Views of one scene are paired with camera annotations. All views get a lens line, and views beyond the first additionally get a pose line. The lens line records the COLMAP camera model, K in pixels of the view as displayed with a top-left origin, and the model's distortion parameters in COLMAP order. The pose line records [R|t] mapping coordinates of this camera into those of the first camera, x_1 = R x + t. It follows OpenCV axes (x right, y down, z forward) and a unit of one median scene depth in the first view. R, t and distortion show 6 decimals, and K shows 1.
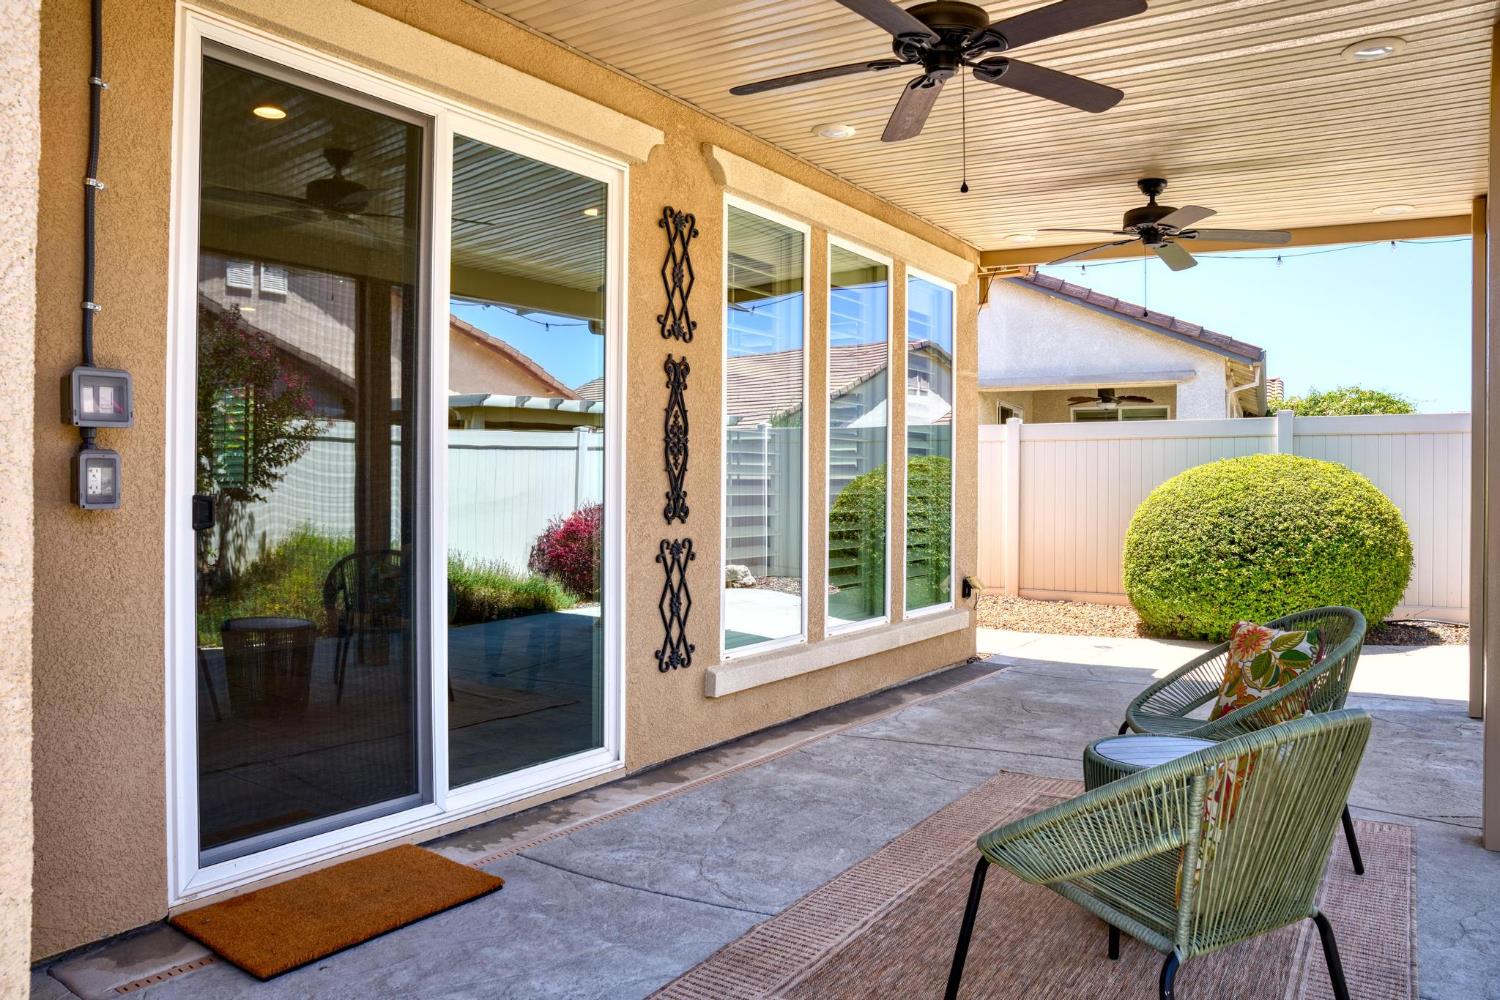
lens RADIAL K [[1035.4, 0, 744.6], [0, 1035.4, 495.1], [0, 0, 1]] dist [-0.088442, 0.007632]
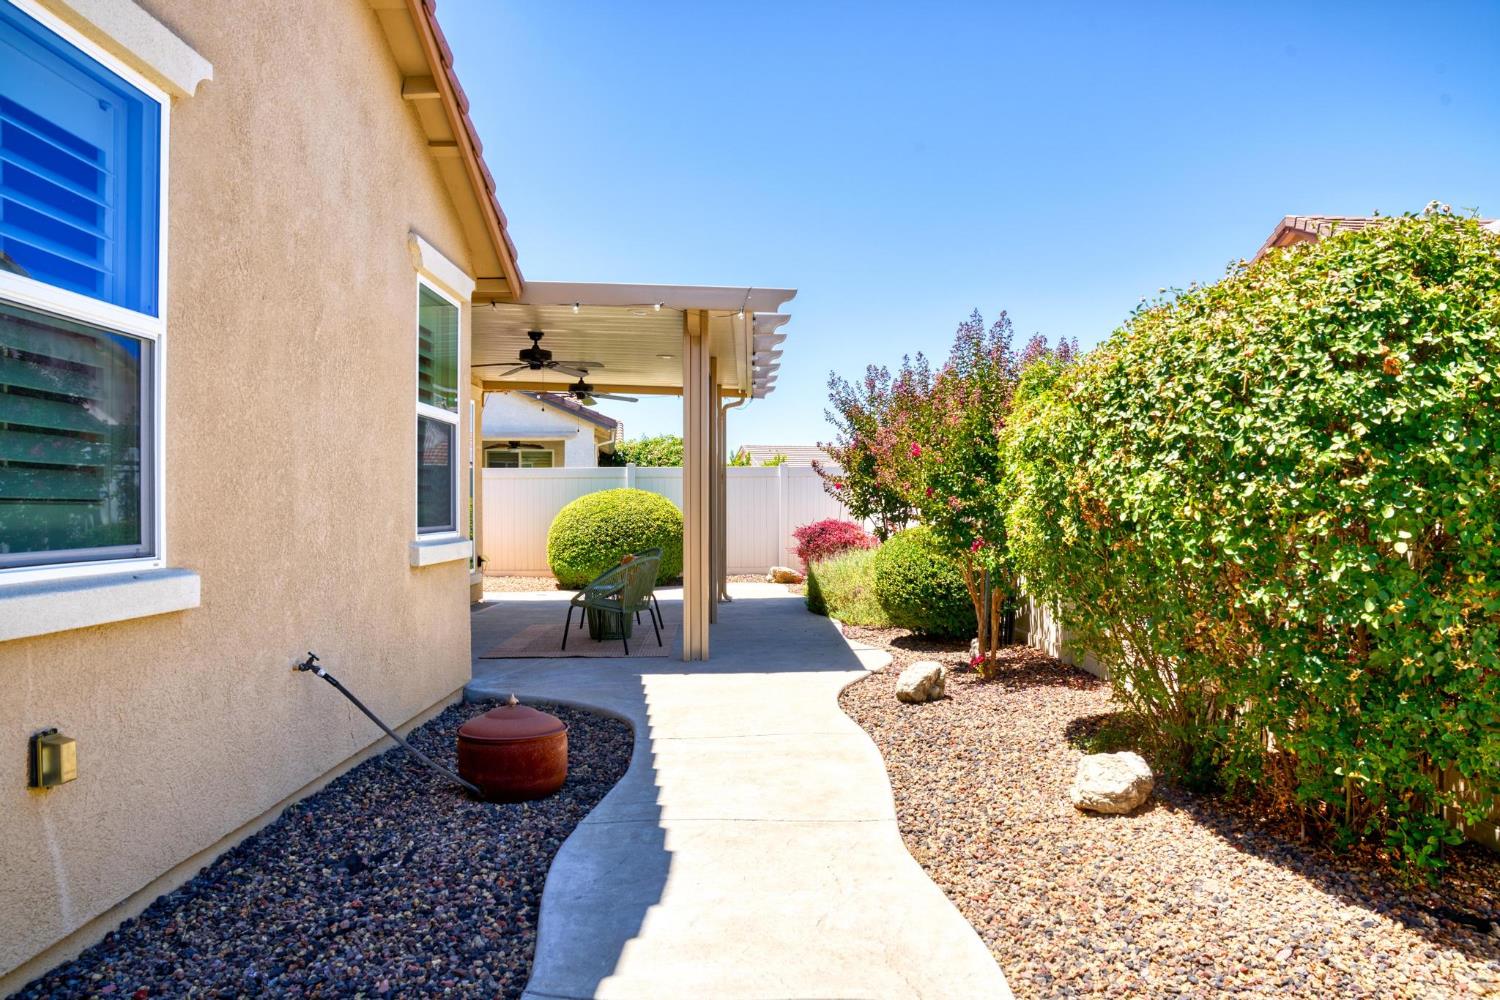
lens RADIAL K [[1035.4, 0, 751.0], [0, 1035.4, 503.0], [0, 0, 1]] dist [-0.088442, 0.007632]
pose [[0.815300, -0.002598, 0.579033, -0.374472], [0.009413, 0.999917, -0.008766, 0.003911], [-0.578962, 0.012597, 0.815257, -0.655061]]
